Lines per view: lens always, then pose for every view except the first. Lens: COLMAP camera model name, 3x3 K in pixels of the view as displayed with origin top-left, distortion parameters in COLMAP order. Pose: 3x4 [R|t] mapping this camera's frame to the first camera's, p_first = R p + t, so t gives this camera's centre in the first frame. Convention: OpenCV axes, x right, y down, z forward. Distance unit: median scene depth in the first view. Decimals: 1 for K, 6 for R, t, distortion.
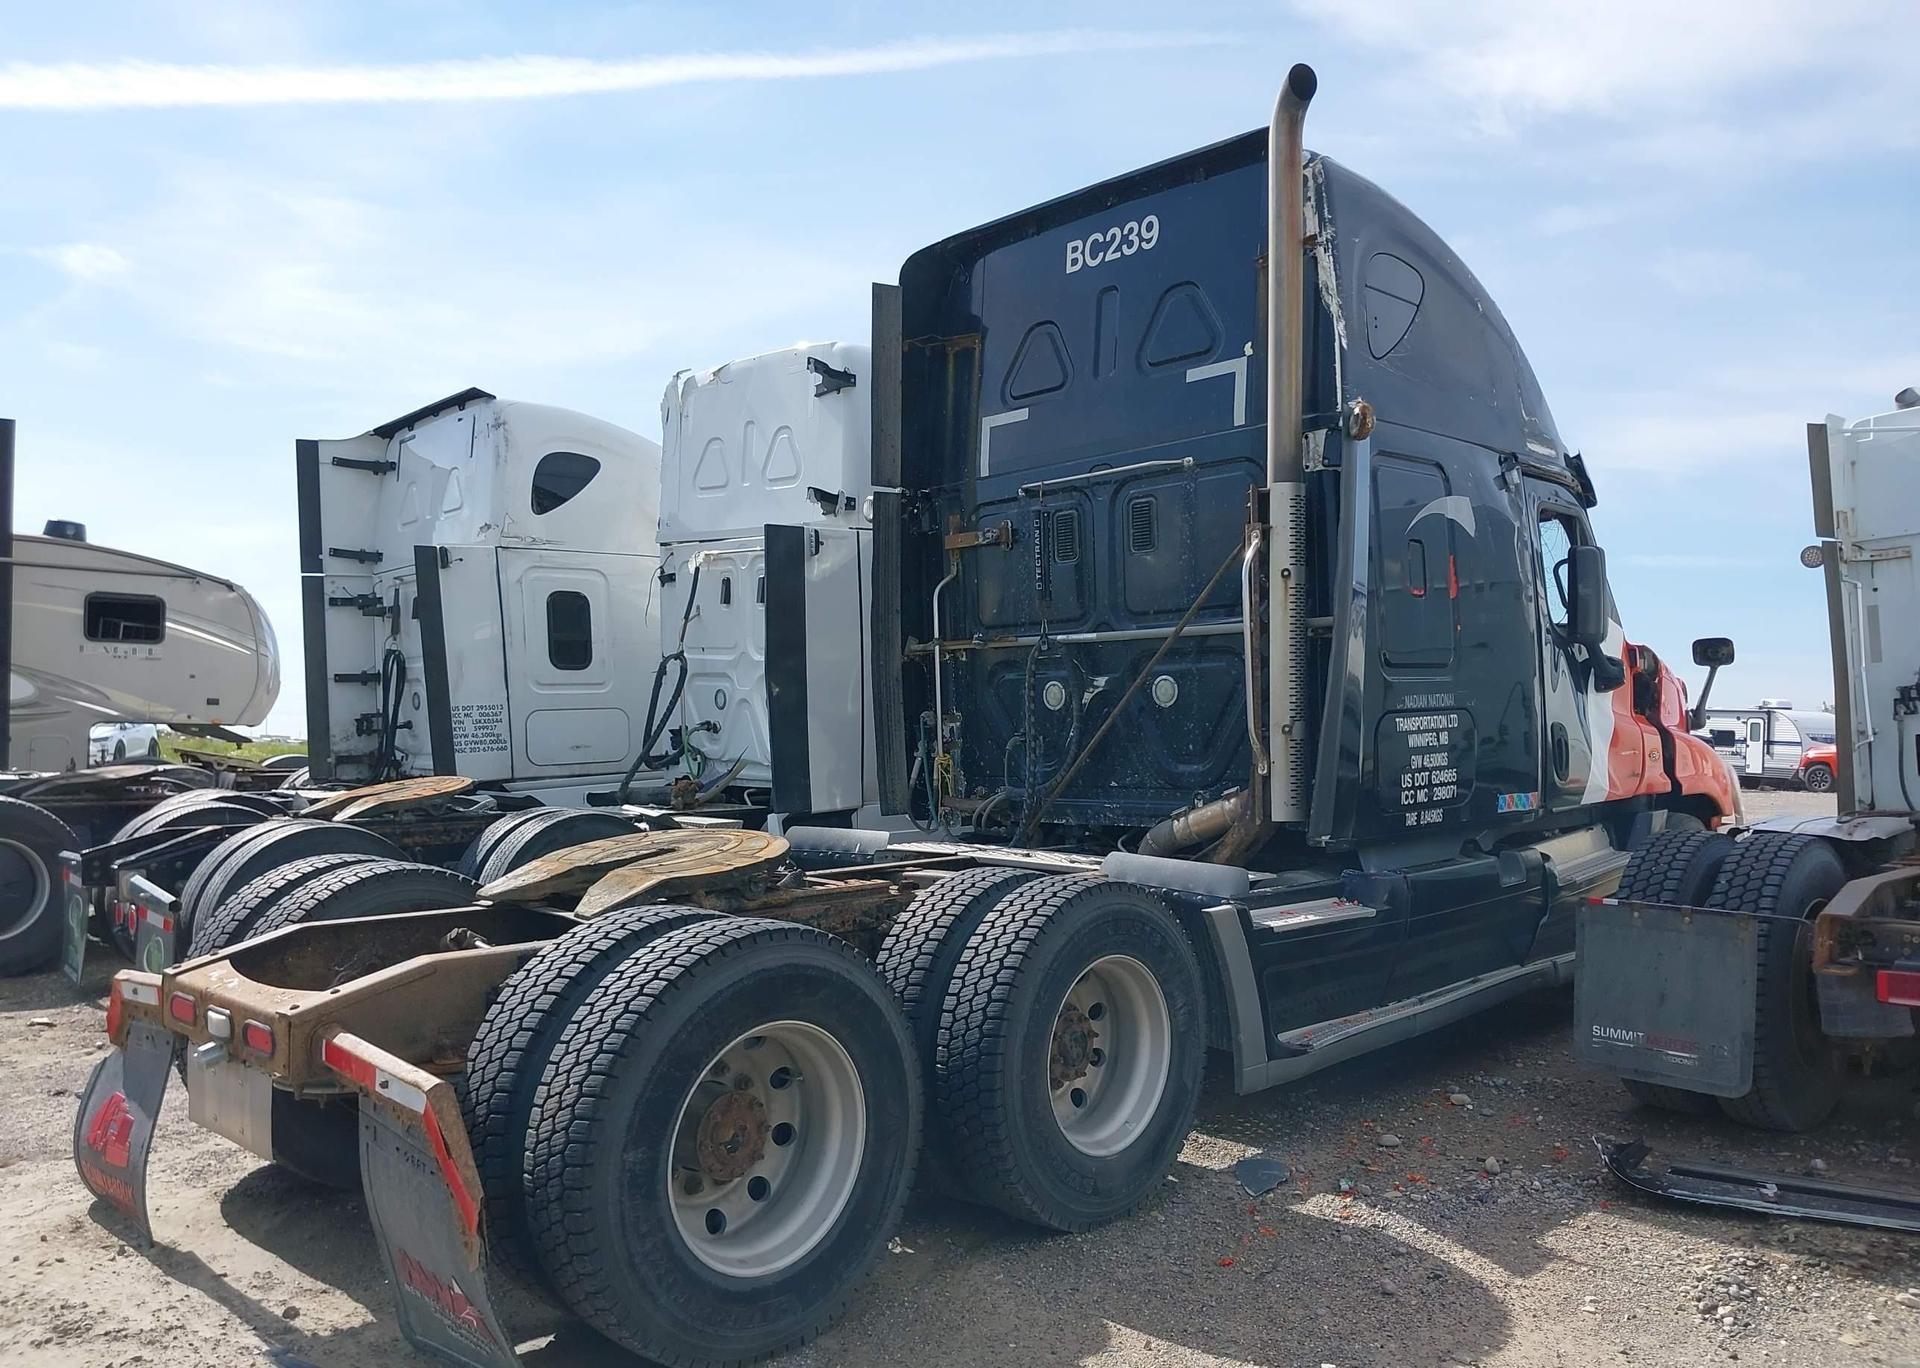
lens RADIAL K [[1454.7, 0, 988.1], [0, 1454.7, 740.2], [0, 0, 1]] dist [0.050543, -0.067726]
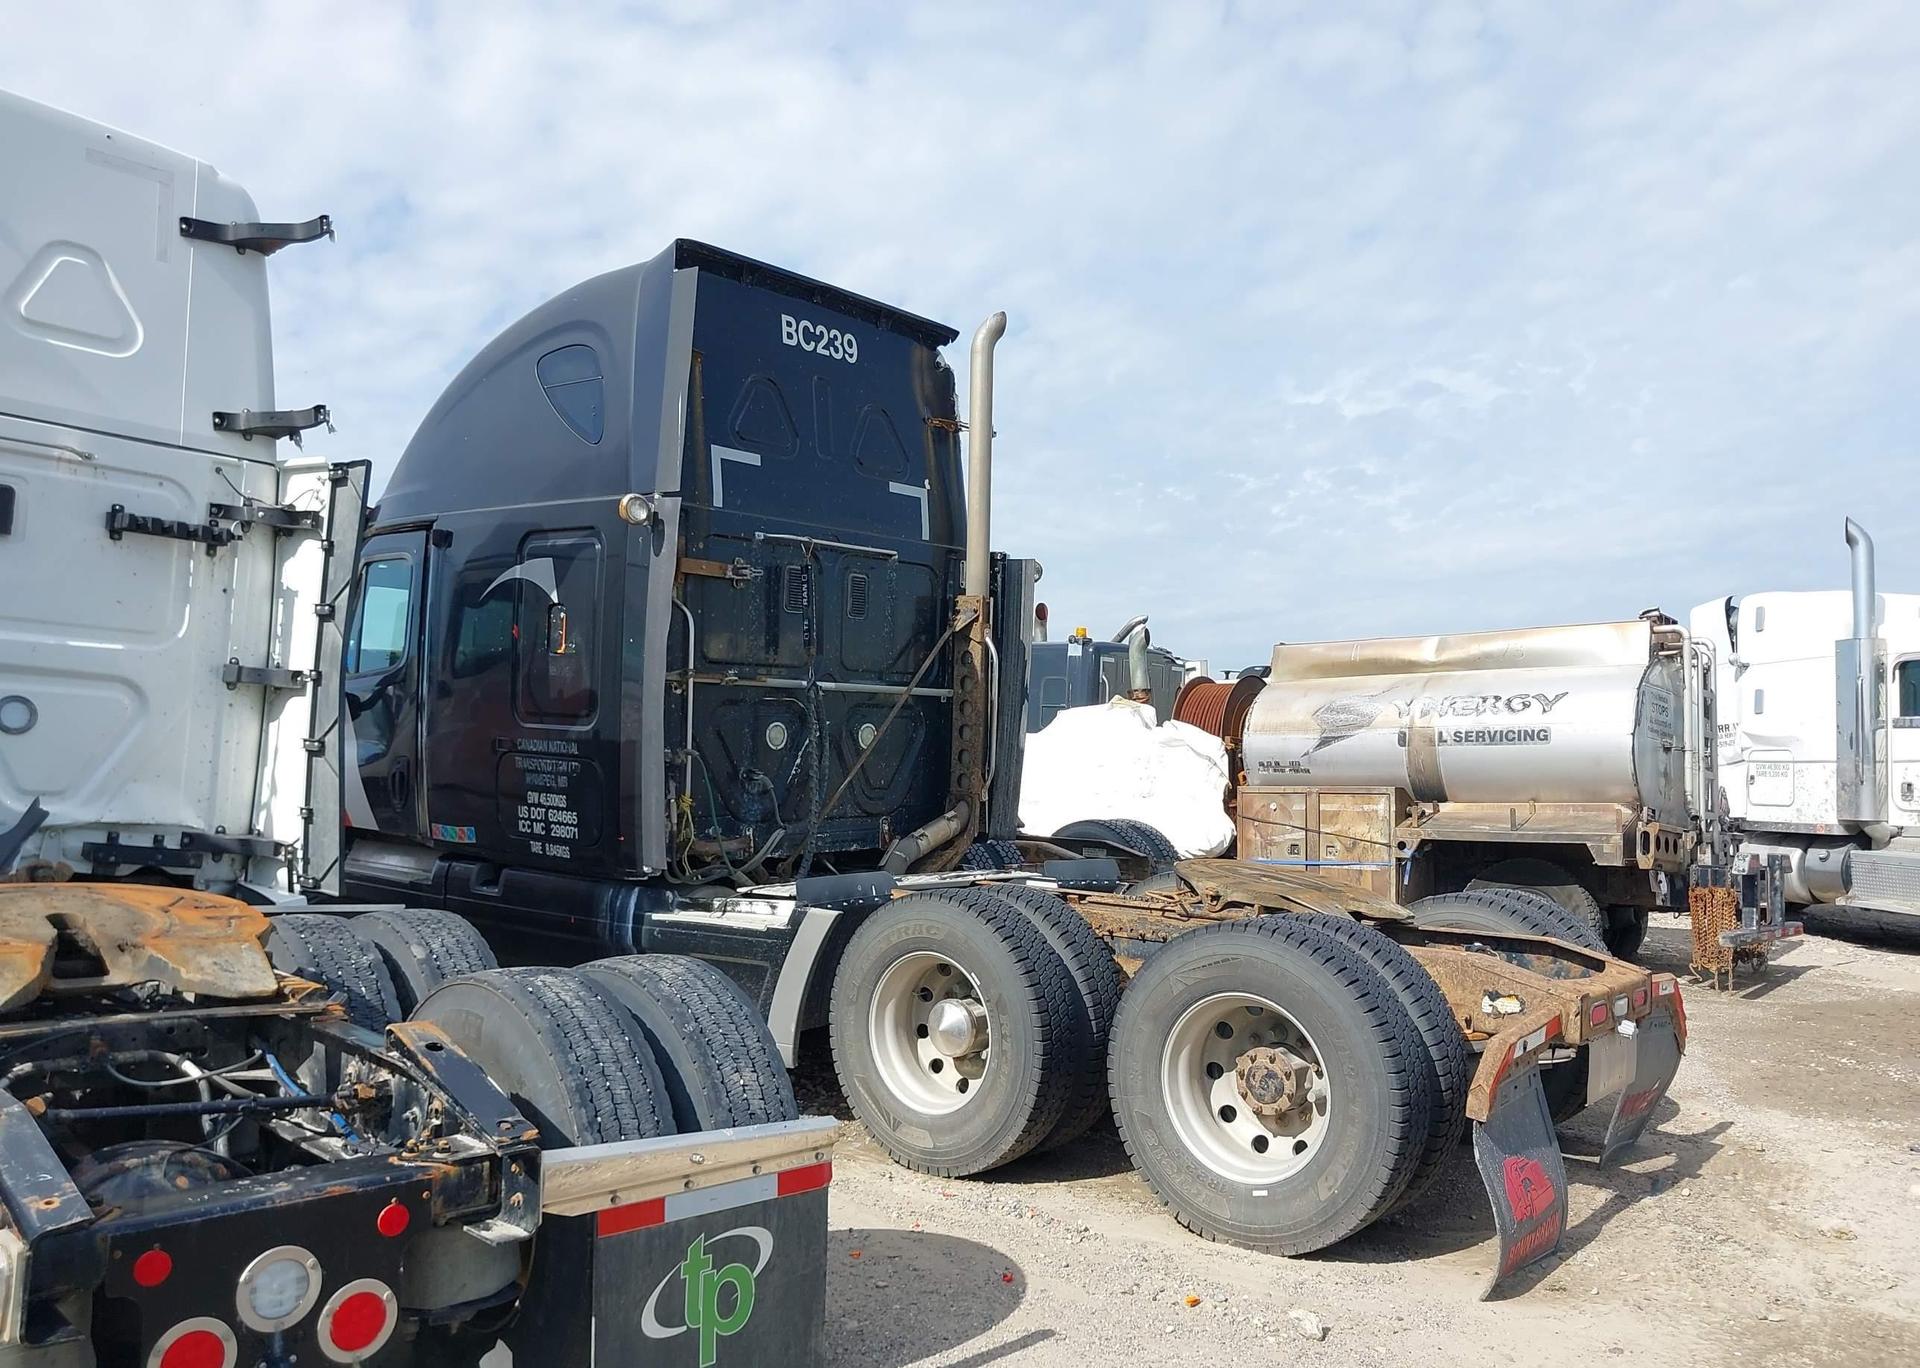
lens RADIAL K [[1458.3, 0, 906.2], [0, 1458.3, 751.5], [0, 0, 1]] dist [0.047583, -0.072261]
pose [[-0.036911, -0.001766, 0.999317, -1.071760], [-0.008970, 0.999959, 0.001436, -0.023244], [-0.999278, -0.008911, -0.036925, 0.993698]]
